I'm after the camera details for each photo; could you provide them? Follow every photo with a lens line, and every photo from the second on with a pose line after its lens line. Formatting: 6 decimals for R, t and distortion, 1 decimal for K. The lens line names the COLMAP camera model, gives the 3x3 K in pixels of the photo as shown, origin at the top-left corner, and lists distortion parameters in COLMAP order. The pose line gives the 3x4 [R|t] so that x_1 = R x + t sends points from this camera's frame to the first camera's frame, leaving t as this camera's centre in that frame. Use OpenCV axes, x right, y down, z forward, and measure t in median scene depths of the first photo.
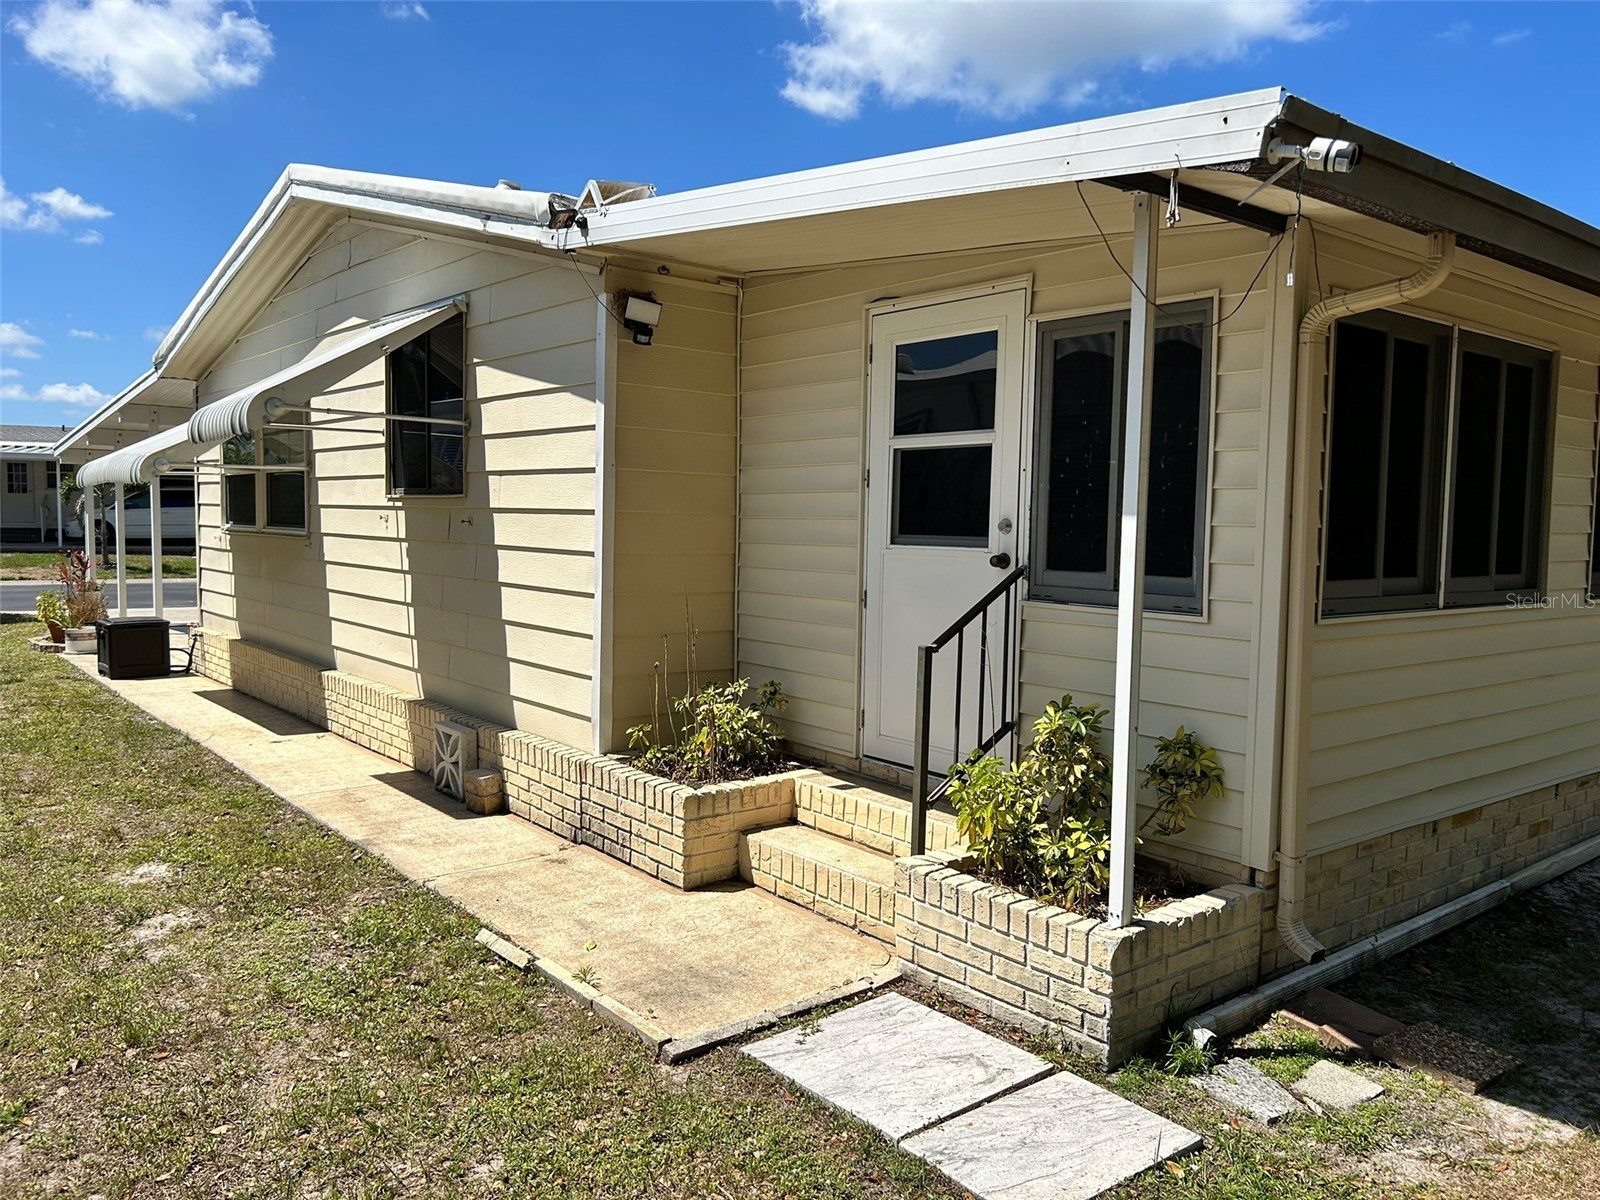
lens RADIAL K [[1215.3, 0, 759.6], [0, 1215.3, 608.8], [0, 0, 1]] dist [0.055787, -0.013630]
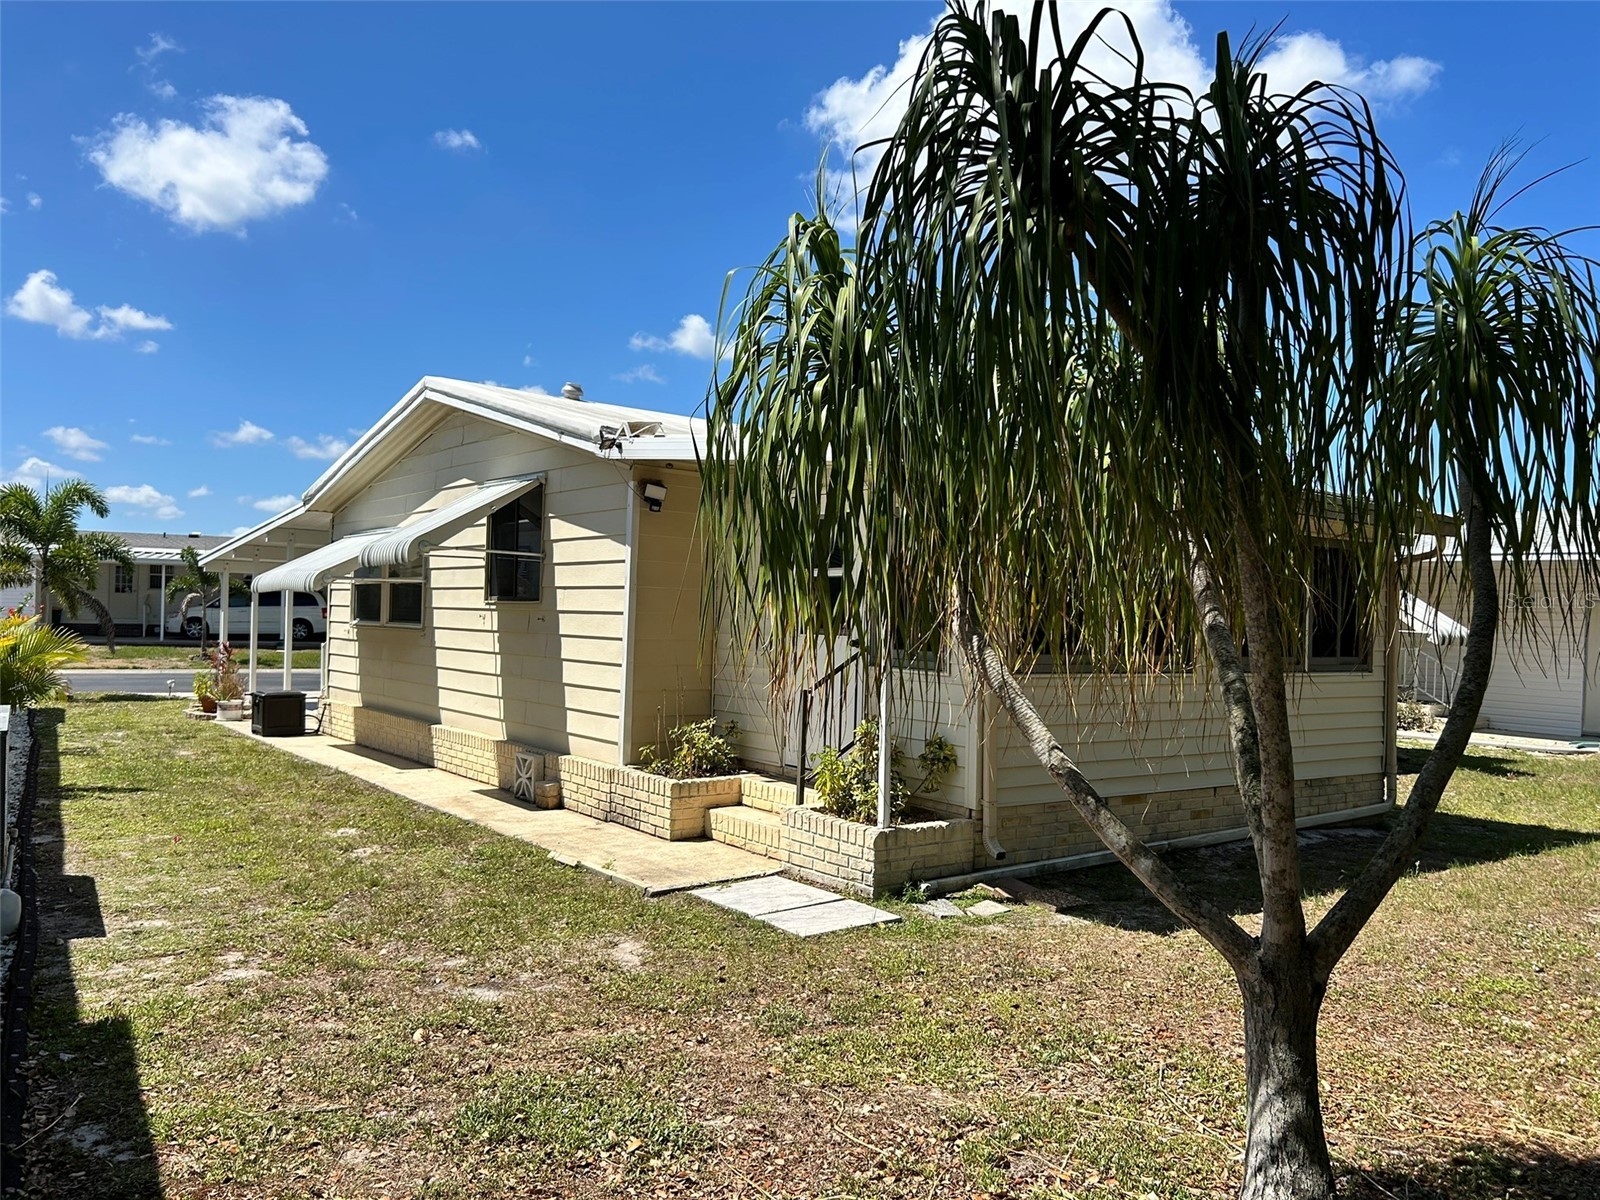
lens RADIAL K [[1215.3, 0, 792.7], [0, 1215.3, 600.1], [0, 0, 1]] dist [0.055787, -0.013630]
pose [[0.999905, 0.009032, -0.010370, 0.105668], [-0.009937, 0.995818, -0.090817, 0.046992], [0.009507, 0.090911, 0.995814, -0.605970]]
